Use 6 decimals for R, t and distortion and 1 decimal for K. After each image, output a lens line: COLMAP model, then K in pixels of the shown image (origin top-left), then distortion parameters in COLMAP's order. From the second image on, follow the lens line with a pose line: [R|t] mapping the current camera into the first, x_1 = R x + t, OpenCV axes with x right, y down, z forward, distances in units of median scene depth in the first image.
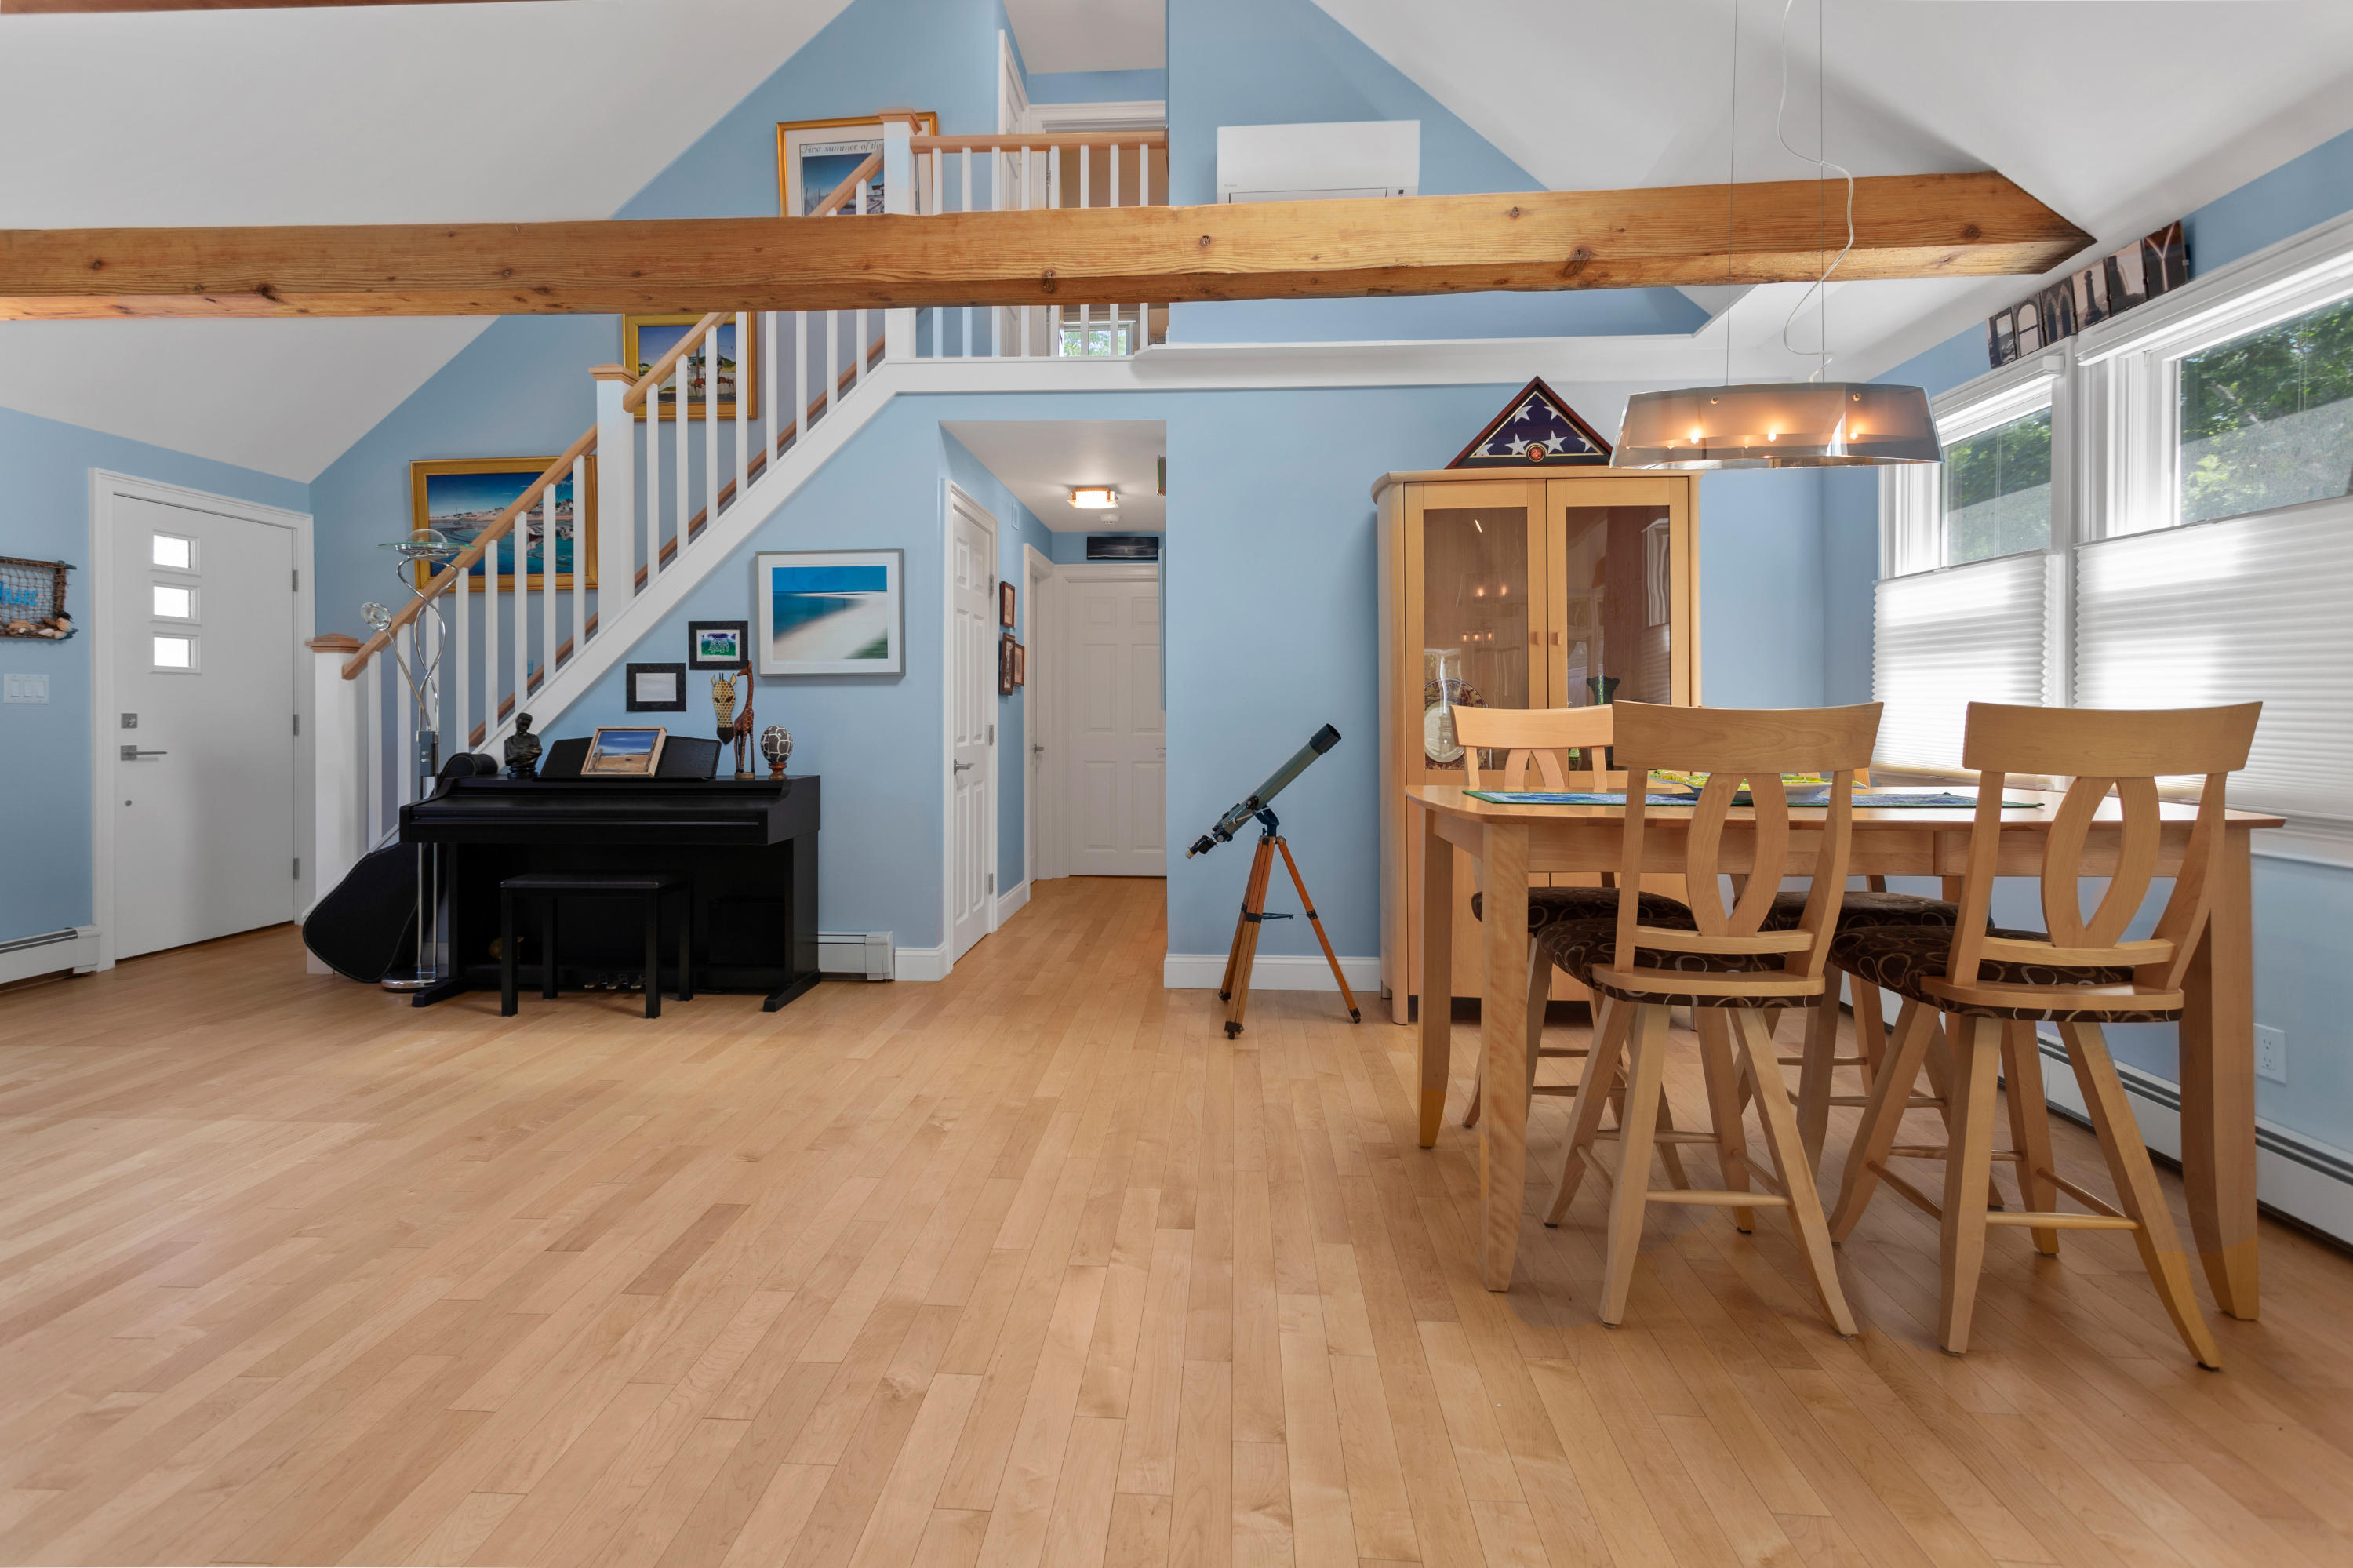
lens RADIAL K [[1127.2, 0, 1171.4], [0, 1127.2, 727.5], [0, 0, 1]] dist [0.000799, 0.000113]
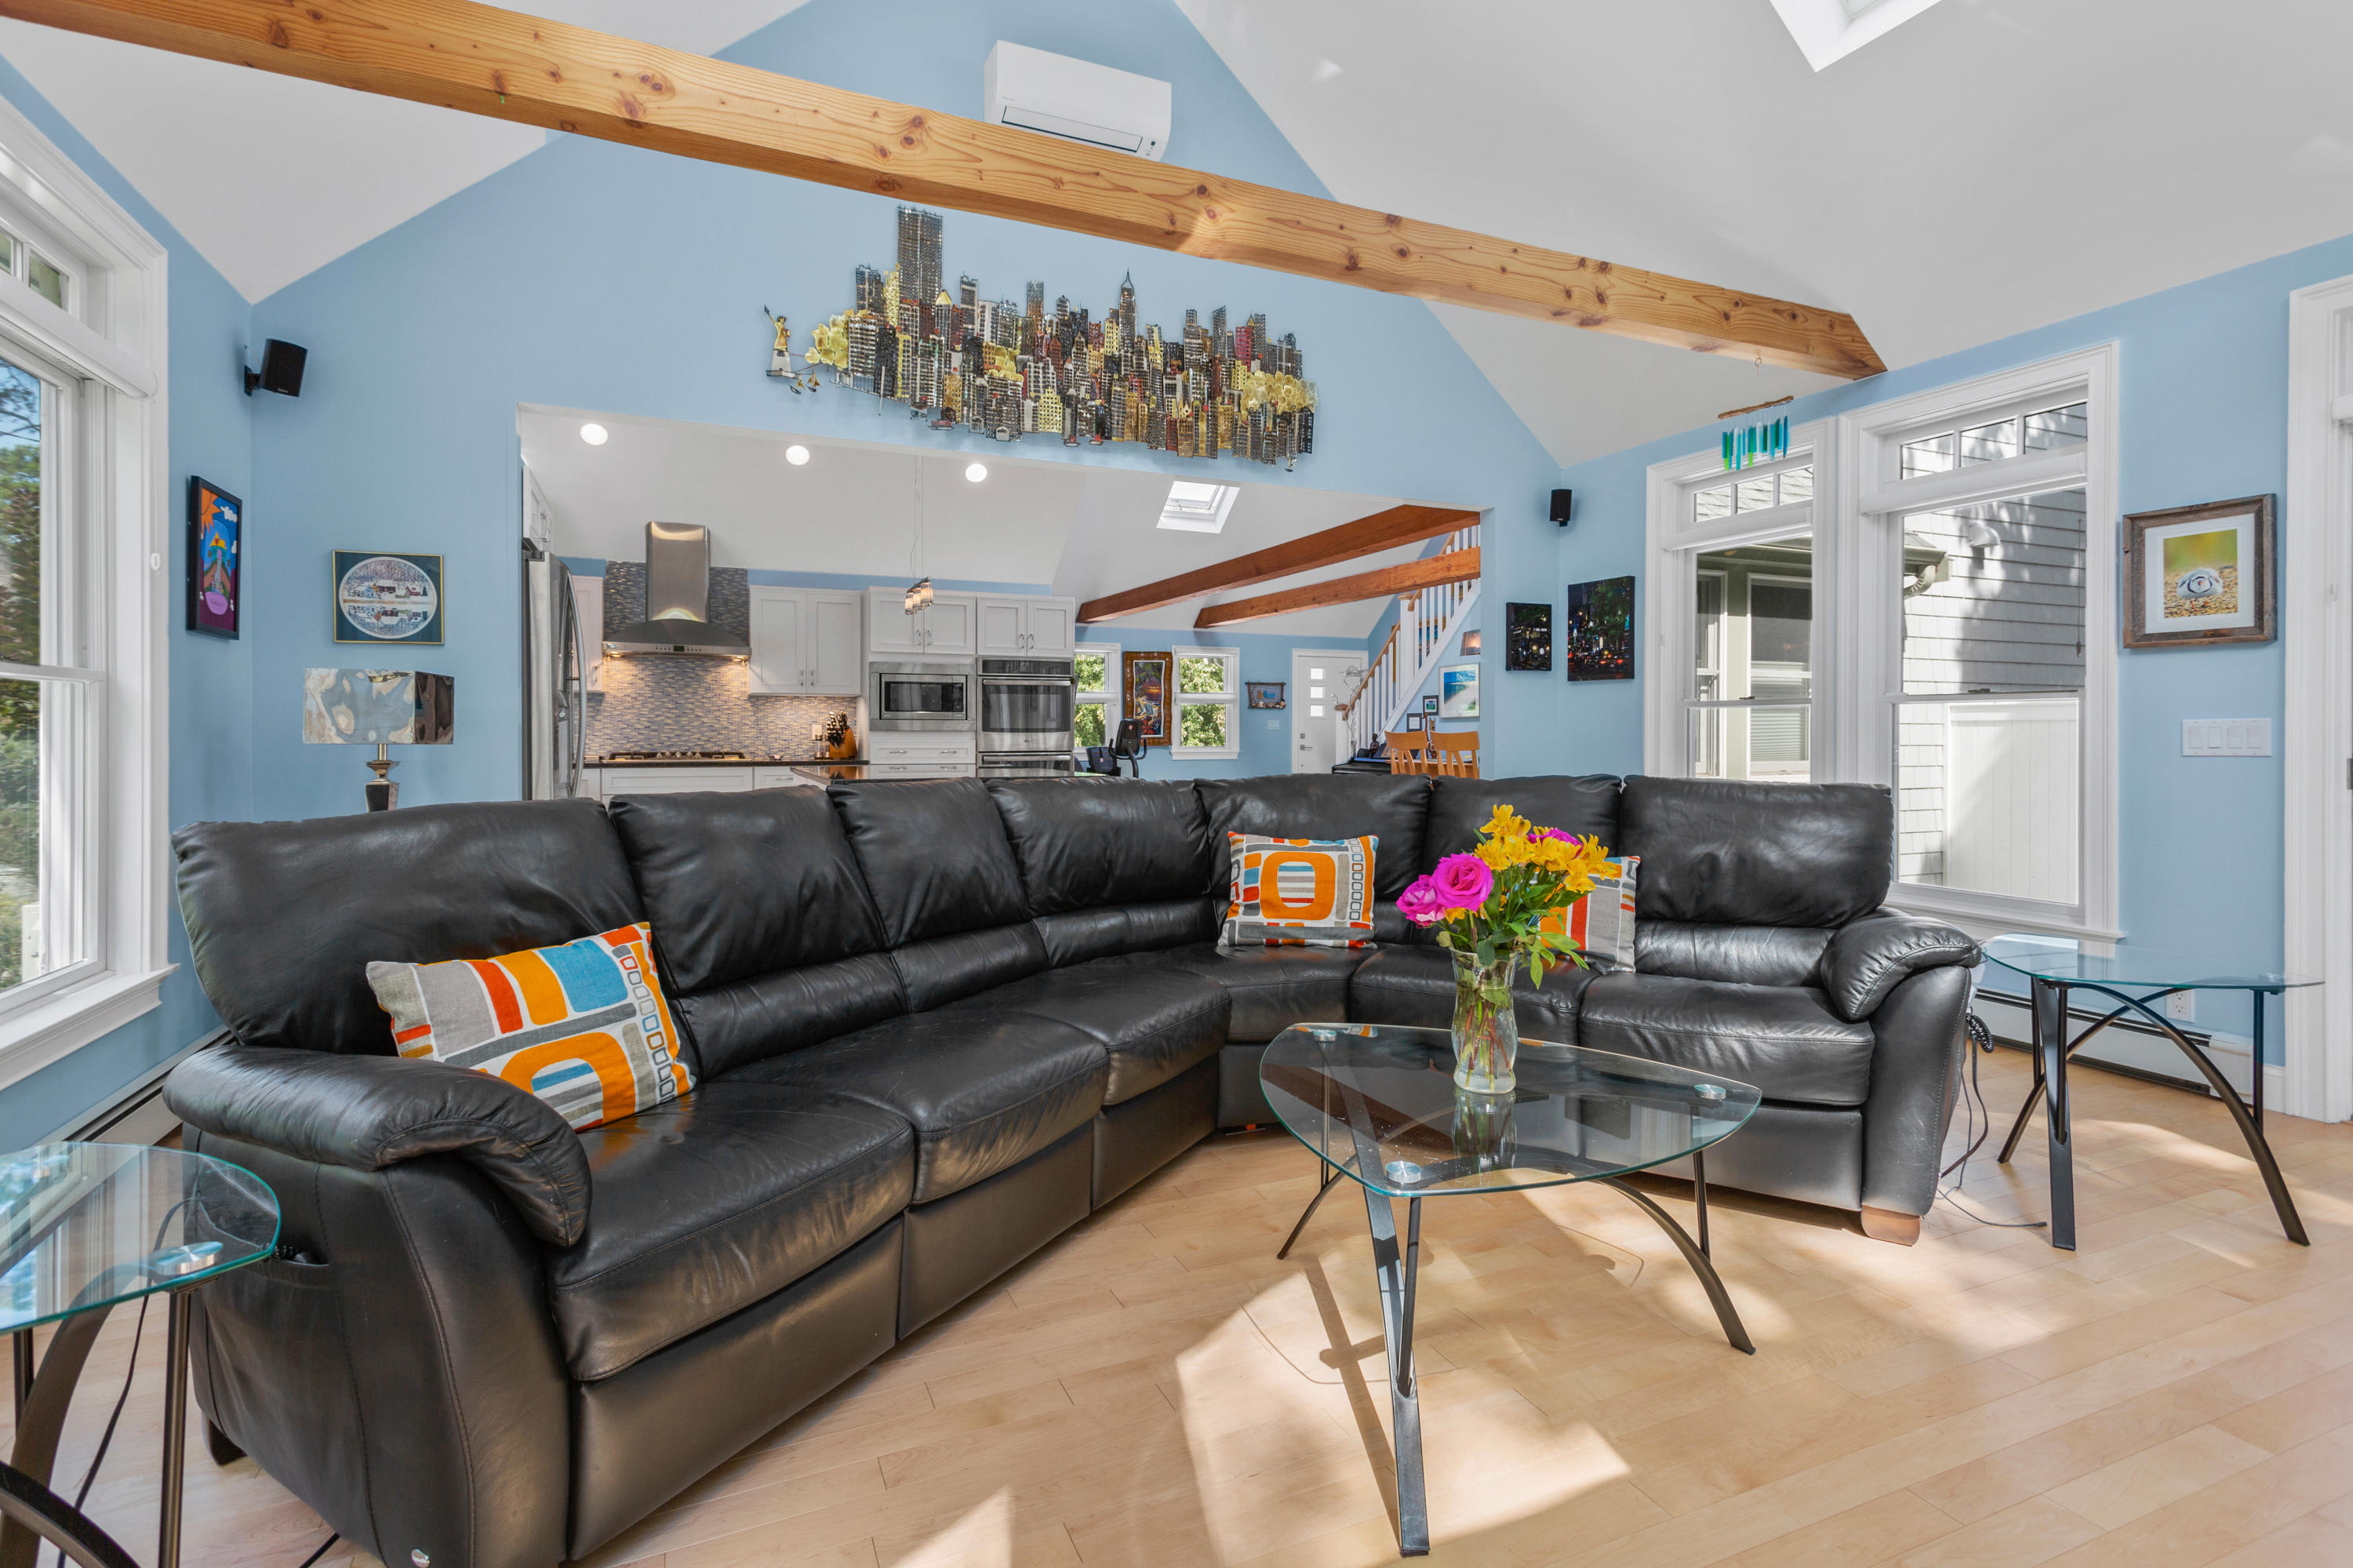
lens RADIAL K [[1127.2, 0, 1171.4], [0, 1127.2, 727.5], [0, 0, 1]] dist [0.000799, 0.000113]
pose [[0.449454, -0.004161, -0.893294, 1.501546], [-0.002924, 0.999977, -0.006129, -0.009359], [0.893298, 0.005367, 0.449432, -0.580789]]
